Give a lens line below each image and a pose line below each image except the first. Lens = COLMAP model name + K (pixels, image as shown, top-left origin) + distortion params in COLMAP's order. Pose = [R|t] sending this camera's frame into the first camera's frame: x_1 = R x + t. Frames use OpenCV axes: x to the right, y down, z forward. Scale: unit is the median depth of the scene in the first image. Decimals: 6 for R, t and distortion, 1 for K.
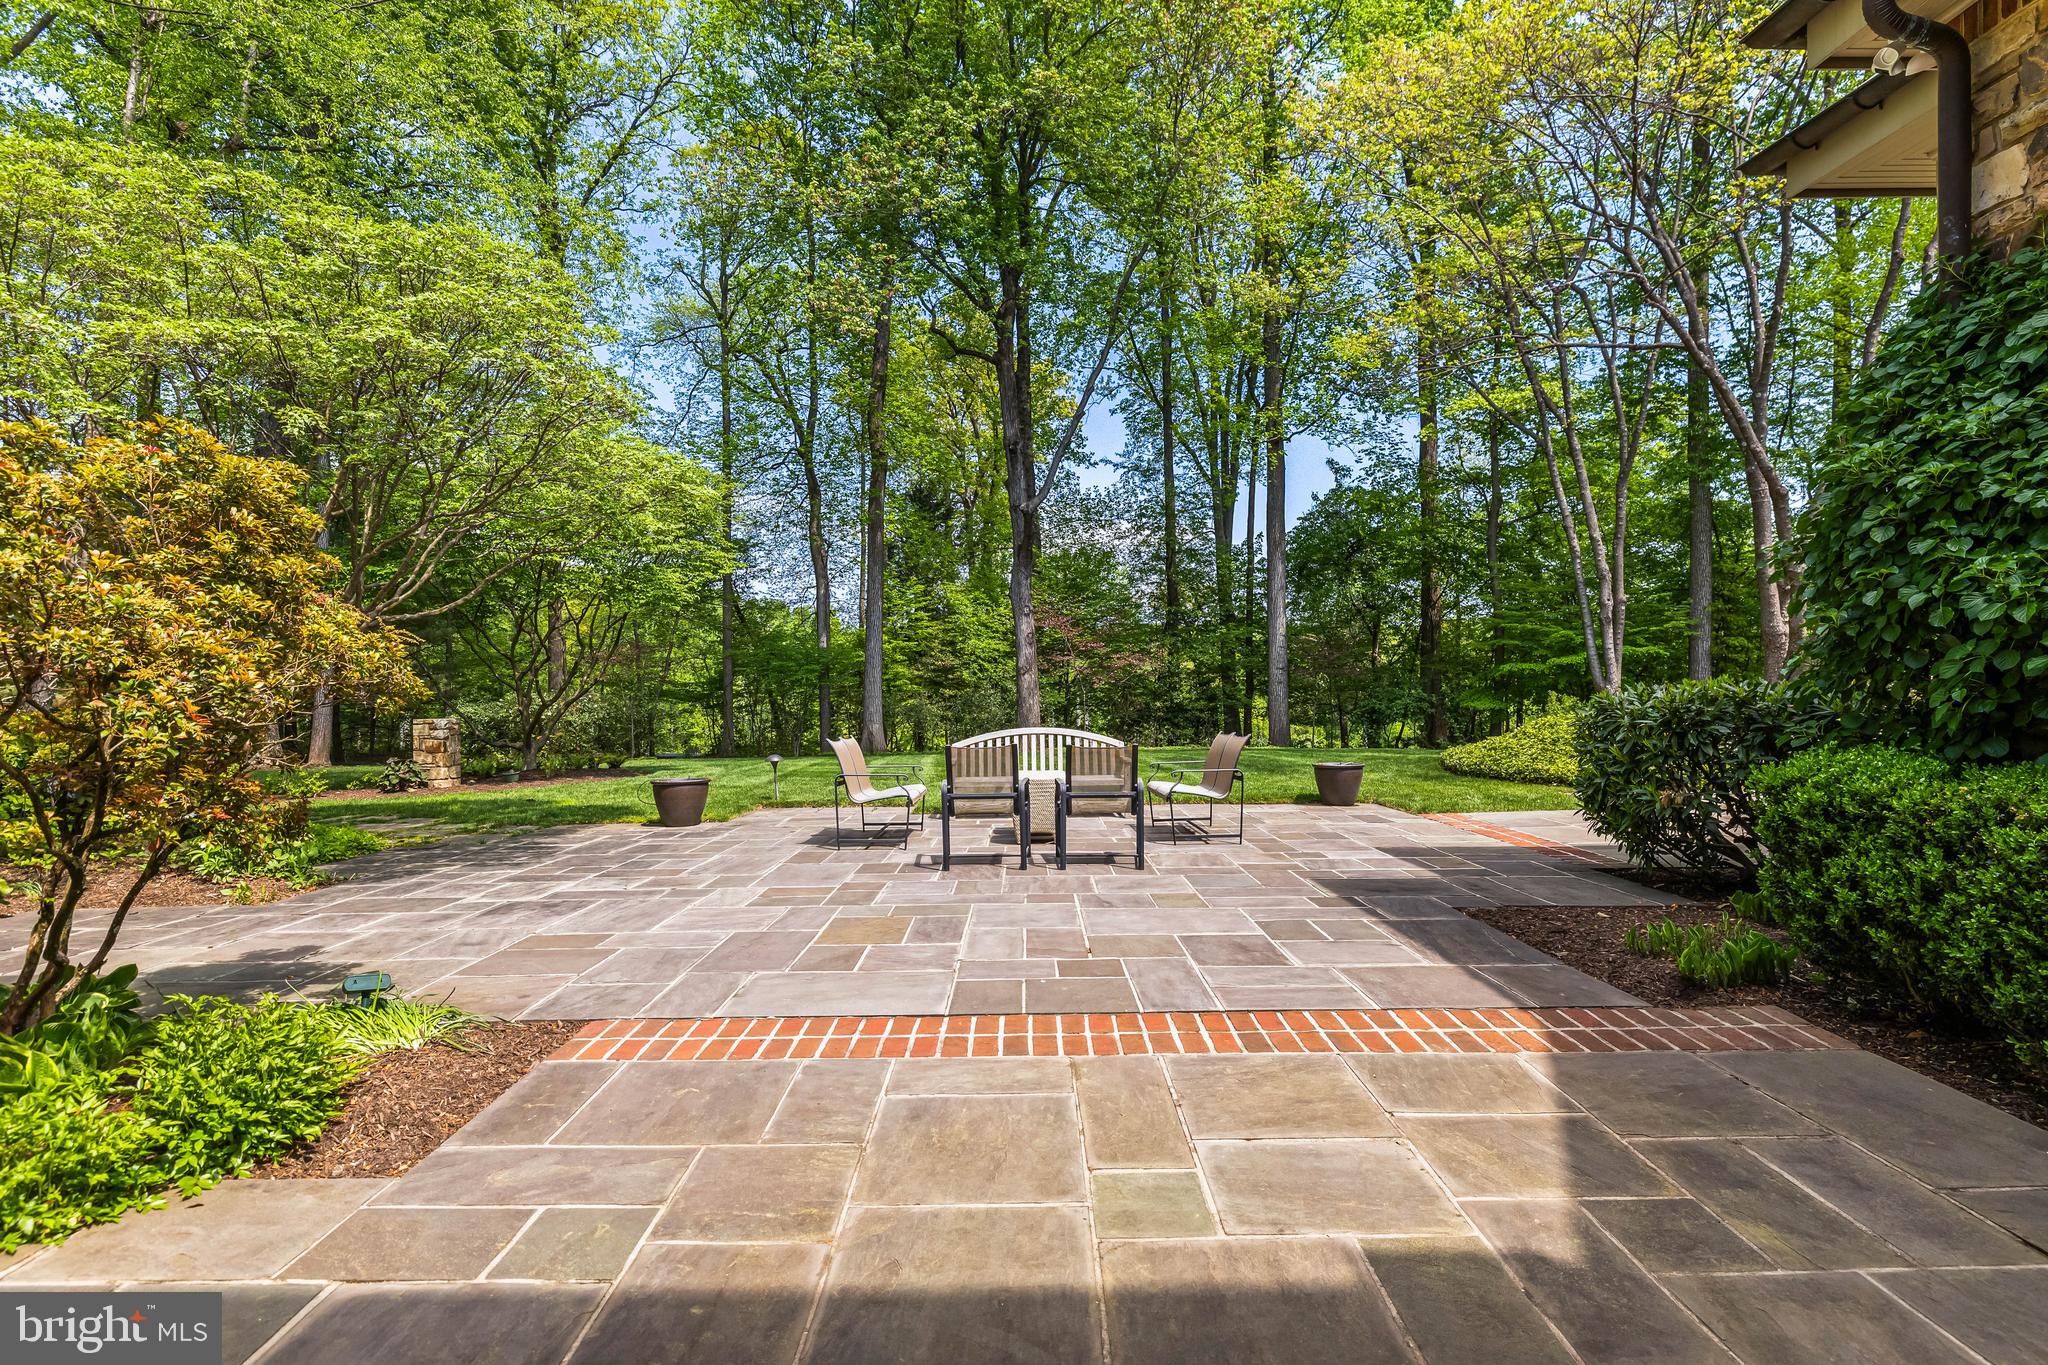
lens RADIAL K [[985.2, 0, 1015.3], [0, 985.2, 685.8], [0, 0, 1]] dist [0.000575, 0.000138]
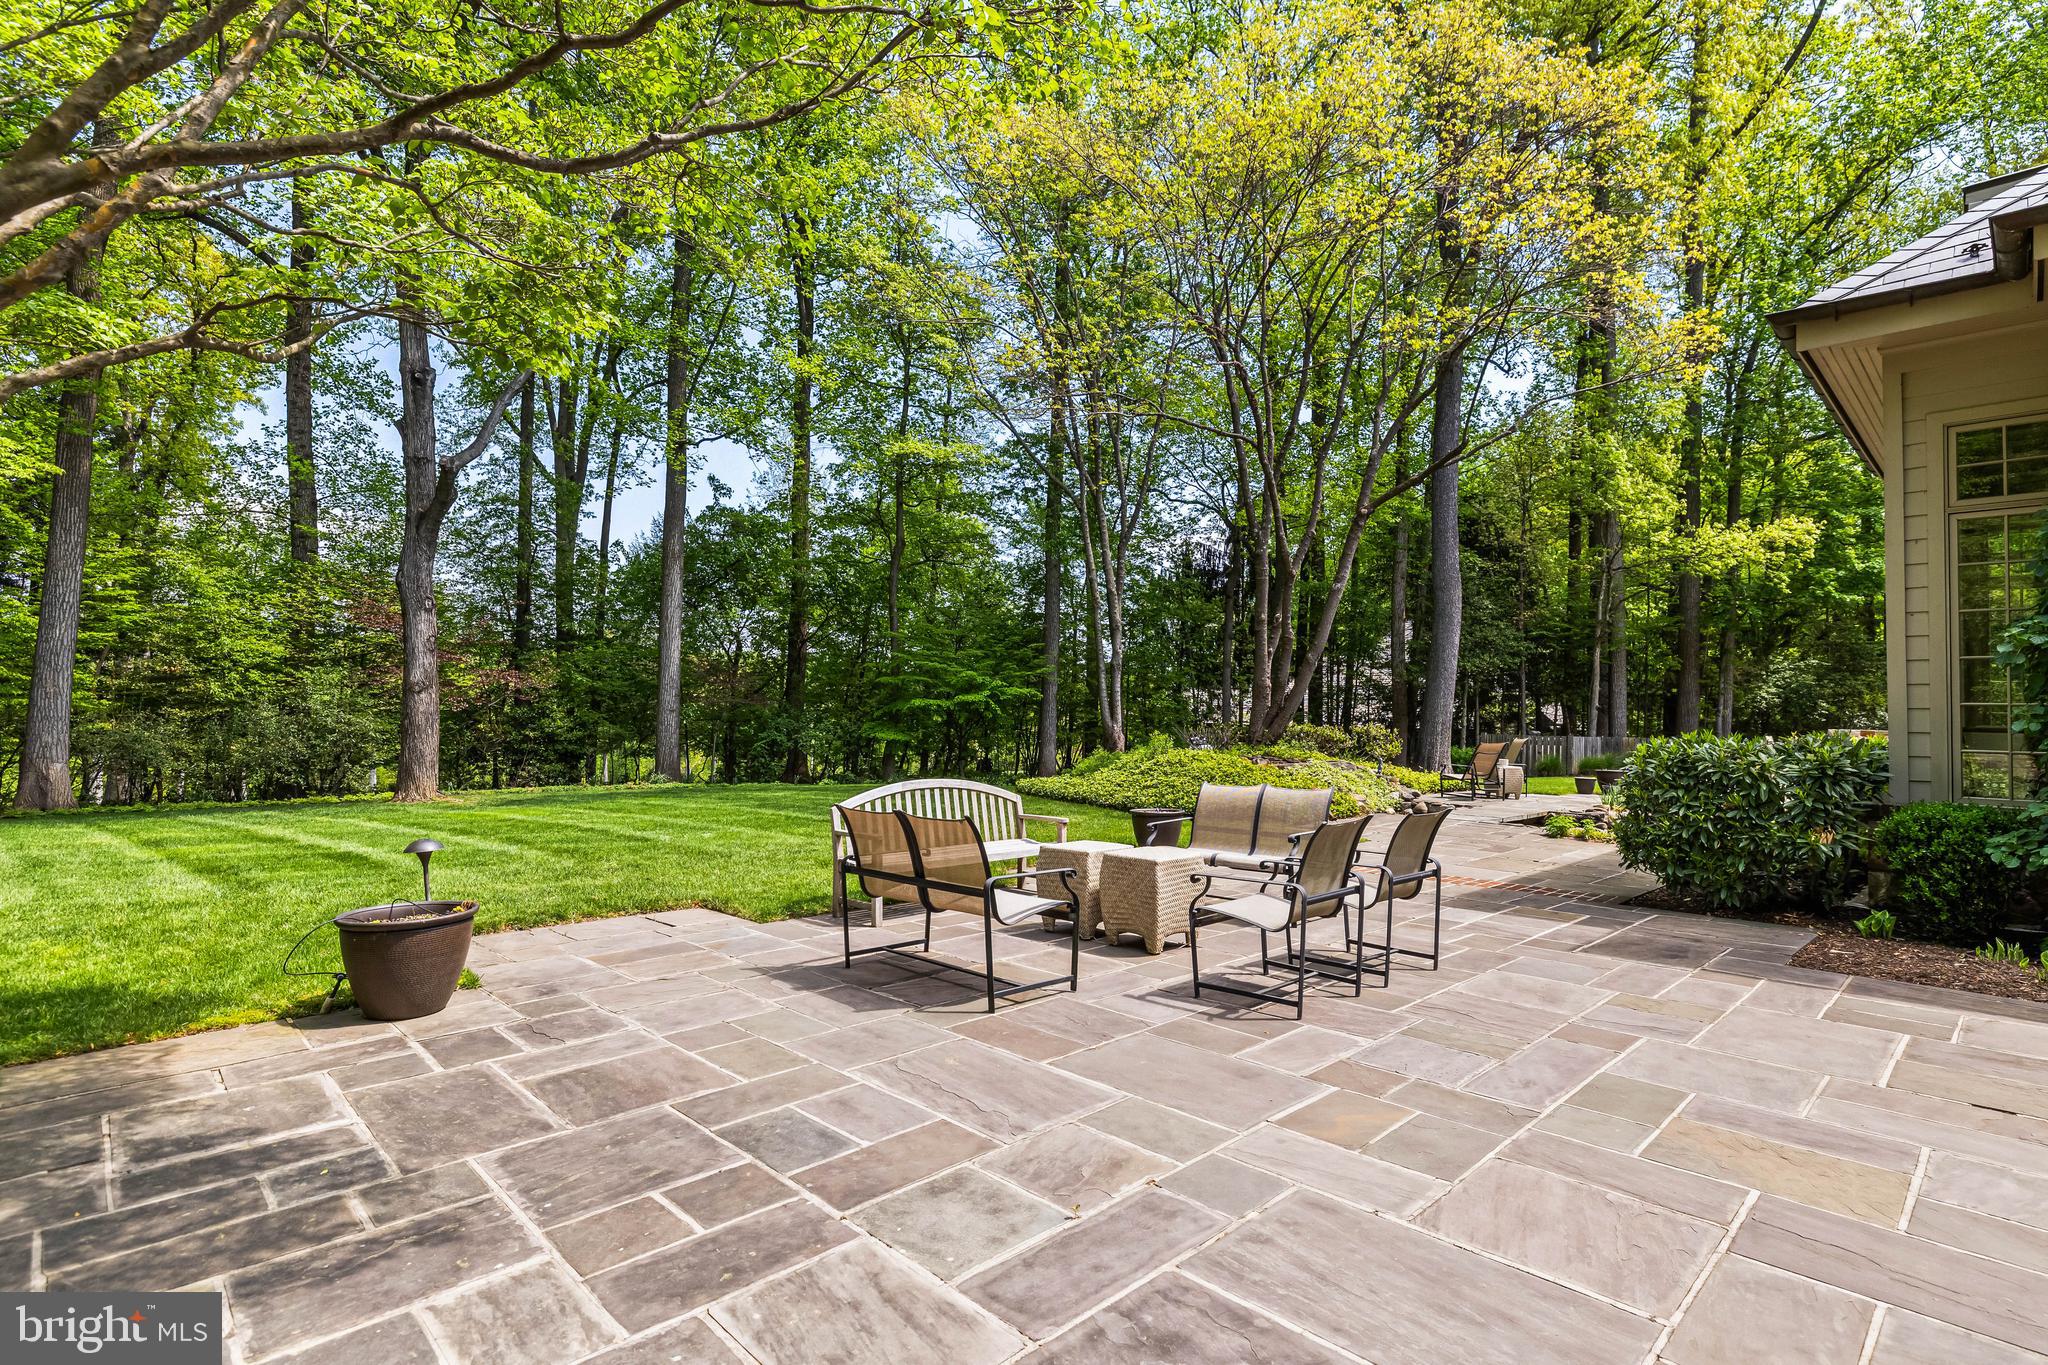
lens RADIAL K [[985.2, 0, 1027.9], [0, 985.2, 684.8], [0, 0, 1]] dist [0.000575, 0.000138]
pose [[0.716582, 0.044919, 0.696055, -0.135519], [-0.020838, 0.998857, -0.043008, 0.004600], [-0.697192, 0.016315, 0.716699, 0.150636]]
